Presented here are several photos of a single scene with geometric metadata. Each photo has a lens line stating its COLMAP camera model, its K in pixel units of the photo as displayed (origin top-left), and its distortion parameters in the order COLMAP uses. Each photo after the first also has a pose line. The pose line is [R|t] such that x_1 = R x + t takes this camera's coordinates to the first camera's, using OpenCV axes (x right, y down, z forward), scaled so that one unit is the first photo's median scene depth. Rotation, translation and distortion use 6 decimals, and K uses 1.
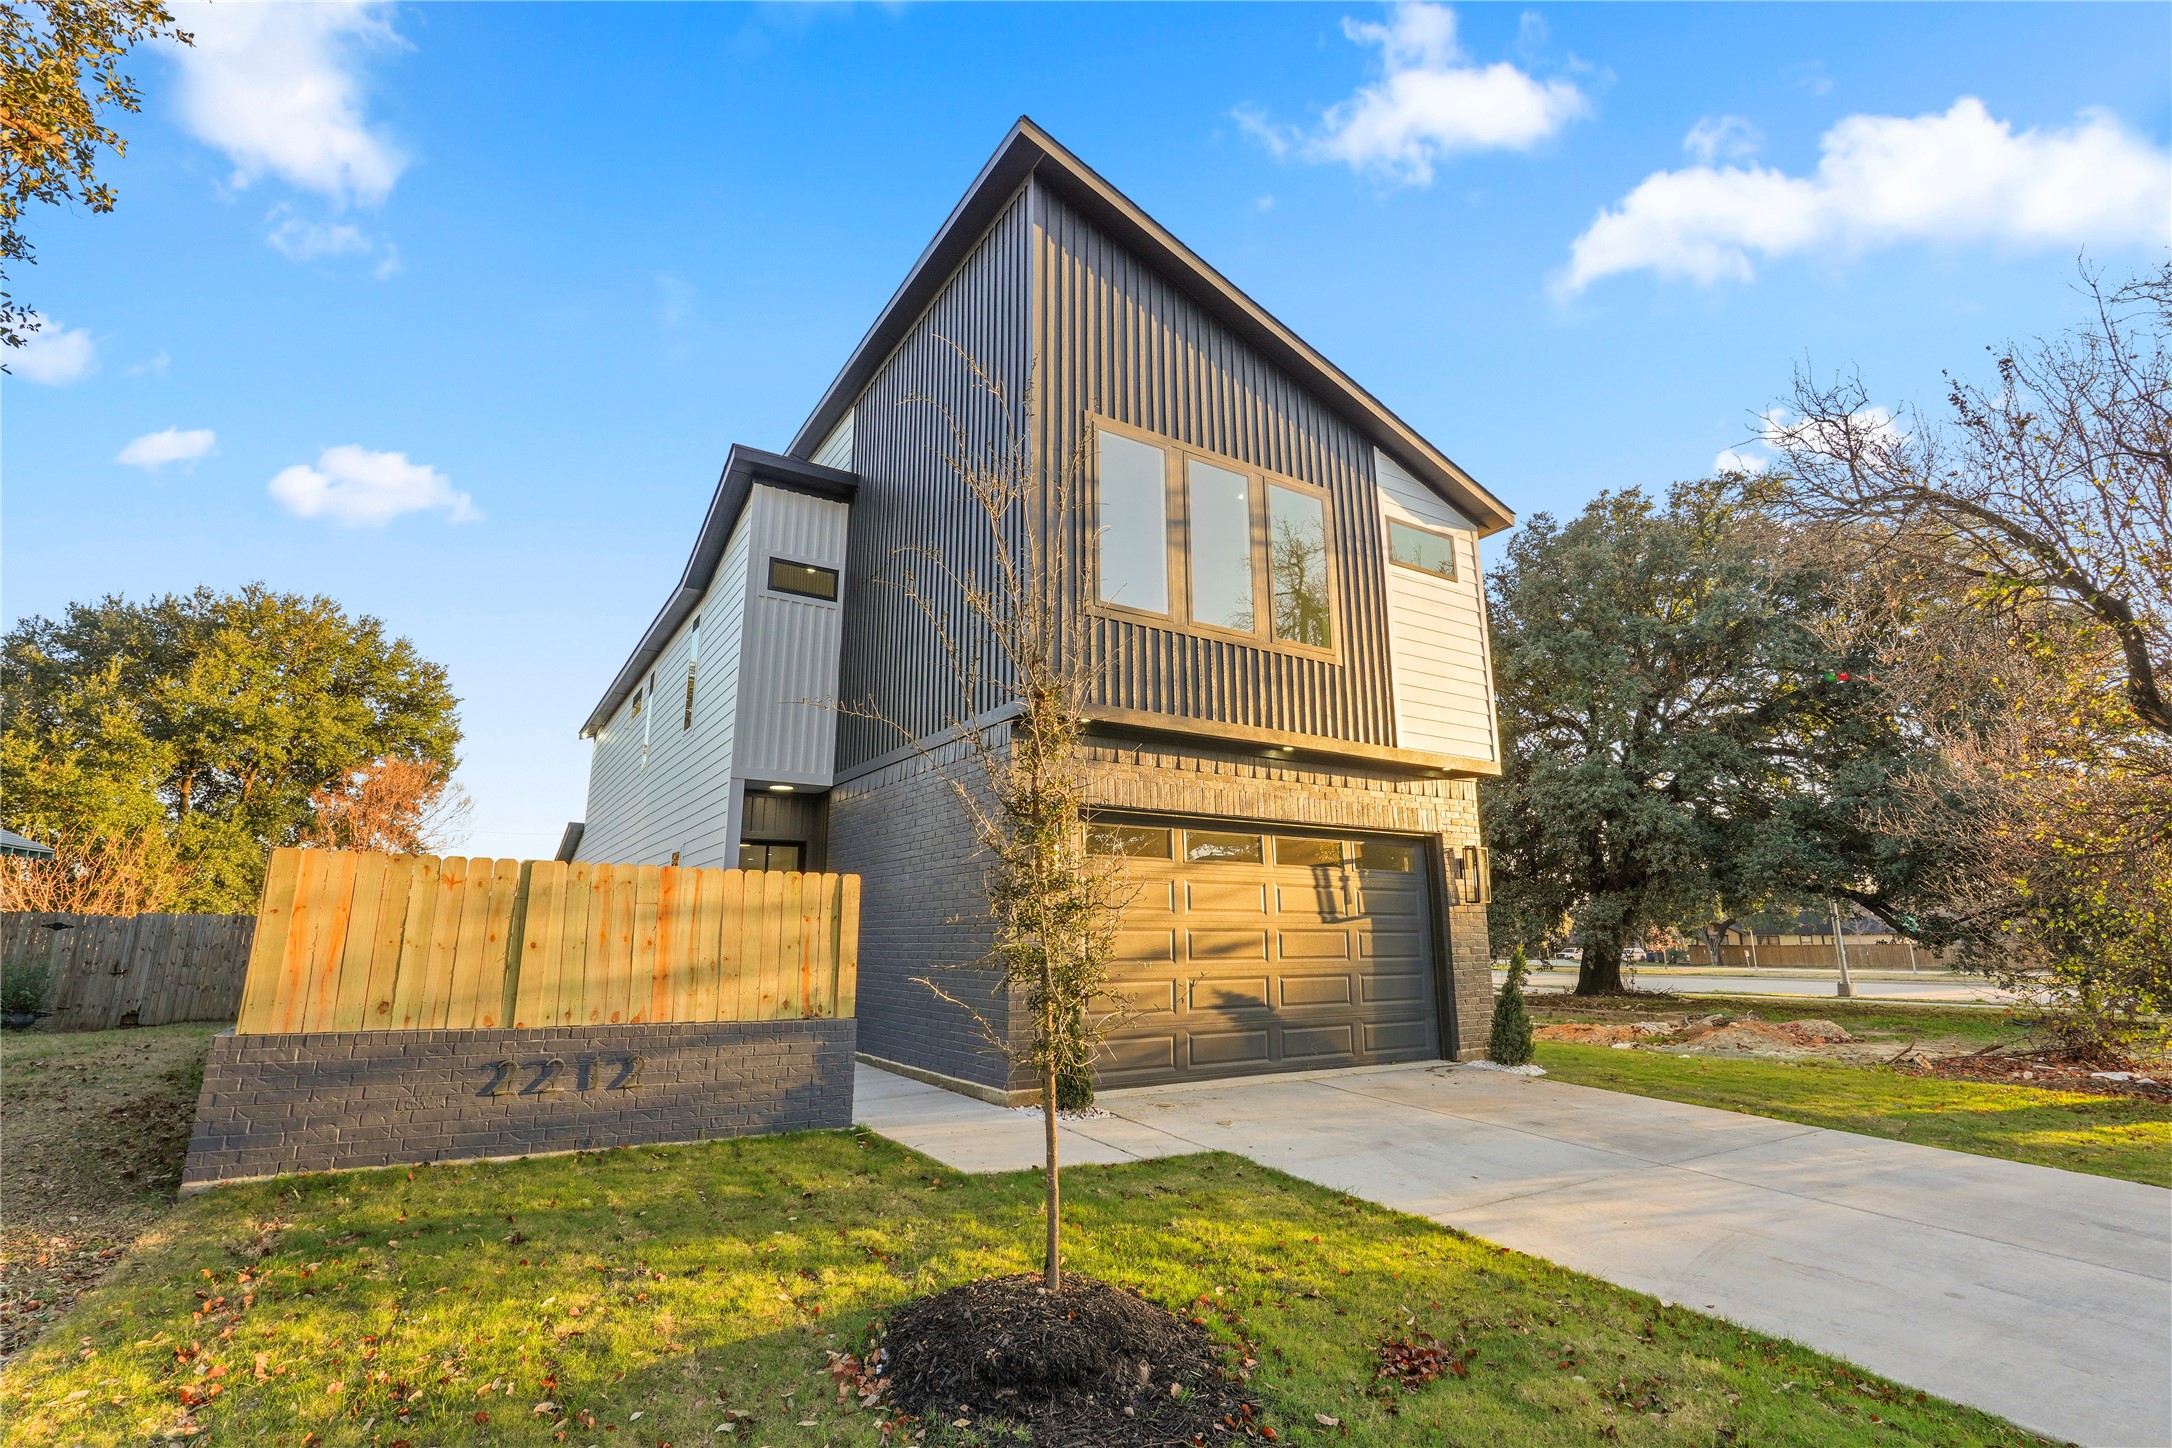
lens RADIAL K [[989.7, 0, 1088.0], [0, 989.7, 747.2], [0, 0, 1]] dist [-0.000175, -0.000107]
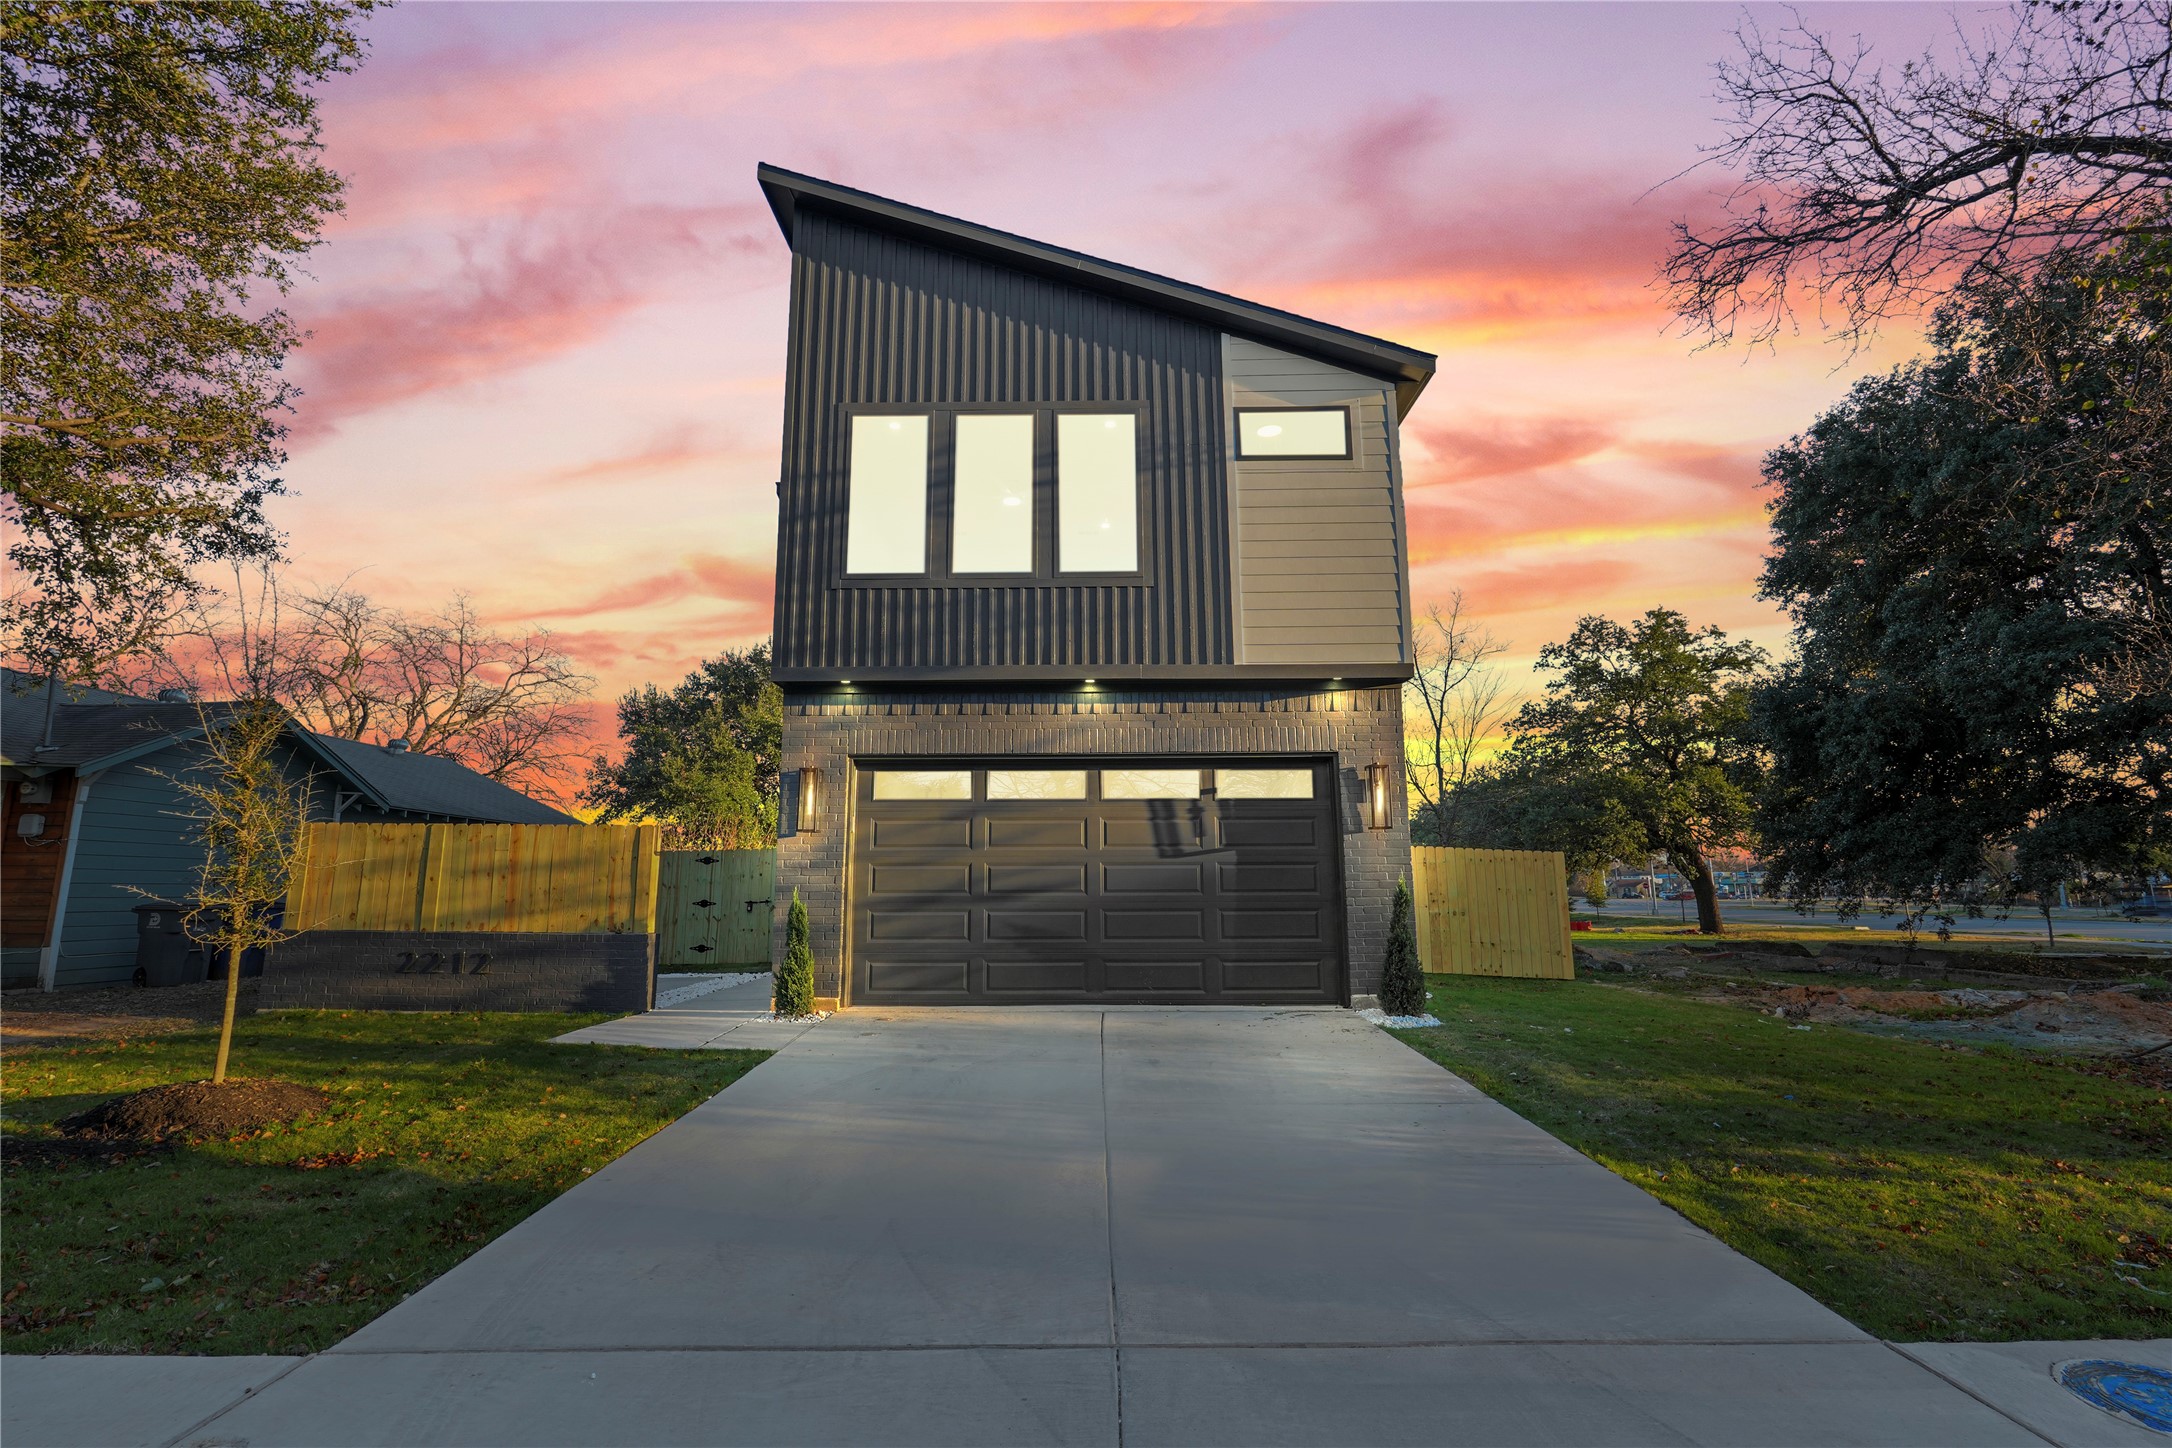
lens RADIAL K [[998.5, 0, 1086.0], [0, 998.5, 724.0], [0, 0, 1]] dist [-0.000718, -0.000010]
pose [[0.838149, -0.093981, -0.537283, 0.694975], [0.107952, 0.994141, -0.005490, 0.046188], [0.534651, -0.053400, 0.843384, 0.144399]]
